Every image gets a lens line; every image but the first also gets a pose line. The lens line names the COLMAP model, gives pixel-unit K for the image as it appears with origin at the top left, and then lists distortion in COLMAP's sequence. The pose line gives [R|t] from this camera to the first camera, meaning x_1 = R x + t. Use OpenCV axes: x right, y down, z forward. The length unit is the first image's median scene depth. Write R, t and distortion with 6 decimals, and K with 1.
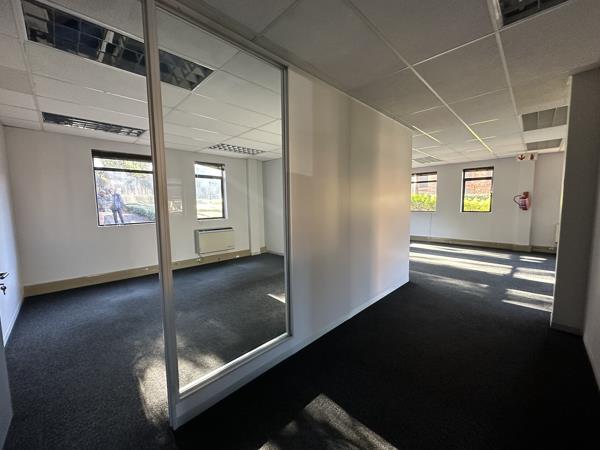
lens RADIAL K [[239.7, 0, 298.2], [0, 239.7, 224.1], [0, 0, 1]] dist [0.000437, 0.000075]
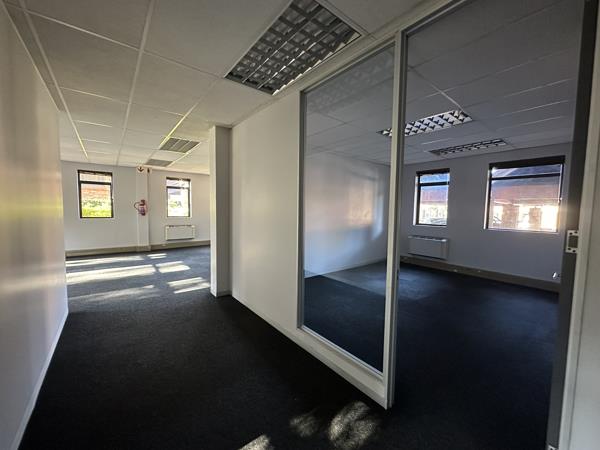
lens RADIAL K [[239.7, 0, 298.2], [0, 239.7, 224.1], [0, 0, 1]] dist [0.000437, 0.000075]
pose [[0.116890, -0.046638, 0.992049, -0.167440], [0.069300, 0.996845, 0.038698, -0.014167], [-0.990724, 0.064226, 0.119753, 0.179007]]
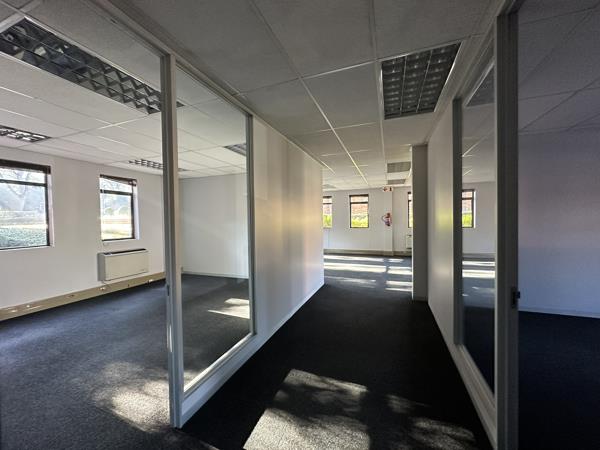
lens RADIAL K [[239.7, 0, 298.2], [0, 239.7, 224.1], [0, 0, 1]] dist [0.000437, 0.000075]
pose [[0.914563, -0.007501, 0.404373, -0.153834], [0.038026, 0.996994, -0.067508, 0.006875], [-0.402651, 0.077117, 0.912099, -0.097963]]
